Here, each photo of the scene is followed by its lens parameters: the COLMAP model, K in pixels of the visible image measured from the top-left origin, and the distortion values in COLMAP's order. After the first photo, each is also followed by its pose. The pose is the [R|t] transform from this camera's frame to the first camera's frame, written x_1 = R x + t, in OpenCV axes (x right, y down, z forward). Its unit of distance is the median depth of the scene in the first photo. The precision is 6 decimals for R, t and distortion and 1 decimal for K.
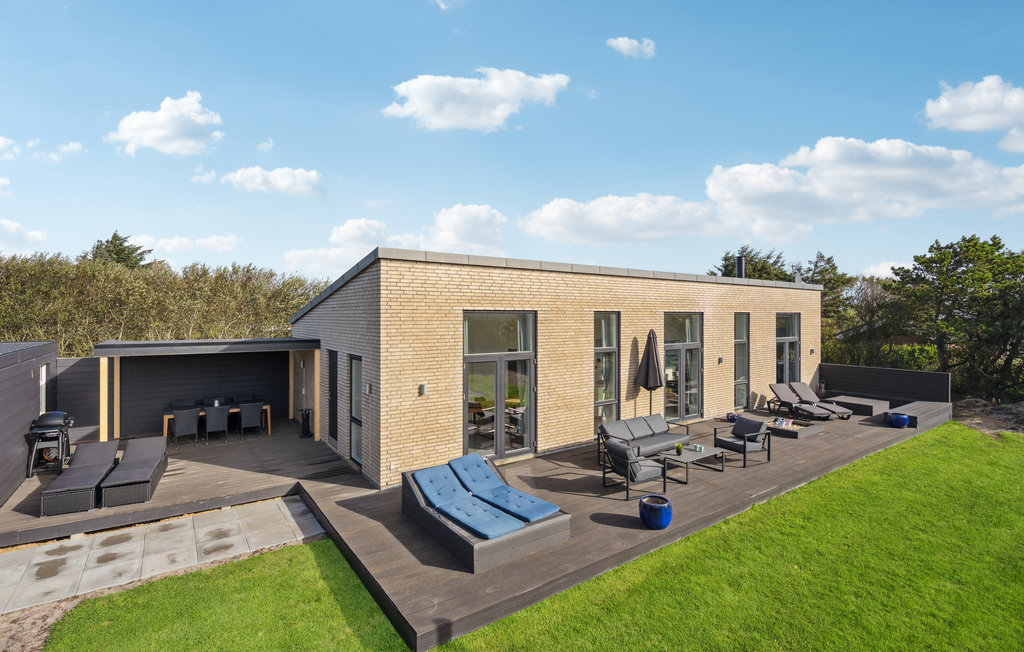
lens RADIAL K [[478.7, 0, 510.5], [0, 478.7, 311.0], [0, 0, 1]] dist [-0.000072, -0.000237]
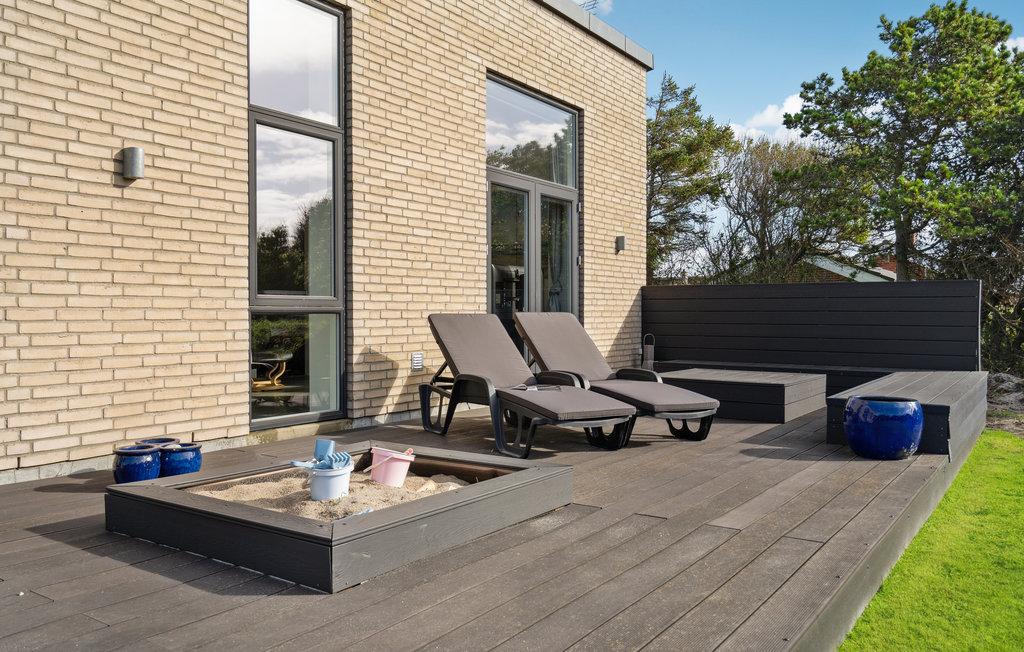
lens RADIAL K [[803.7, 0, 512.0], [0, 803.7, 326.0], [0, 0, 1]] dist [-0.001867, -0.002117]
pose [[0.938831, -0.009319, 0.344252, 0.456092], [0.000561, 0.999674, 0.025531, 0.152882], [-0.344378, -0.023777, 0.938530, 0.627885]]
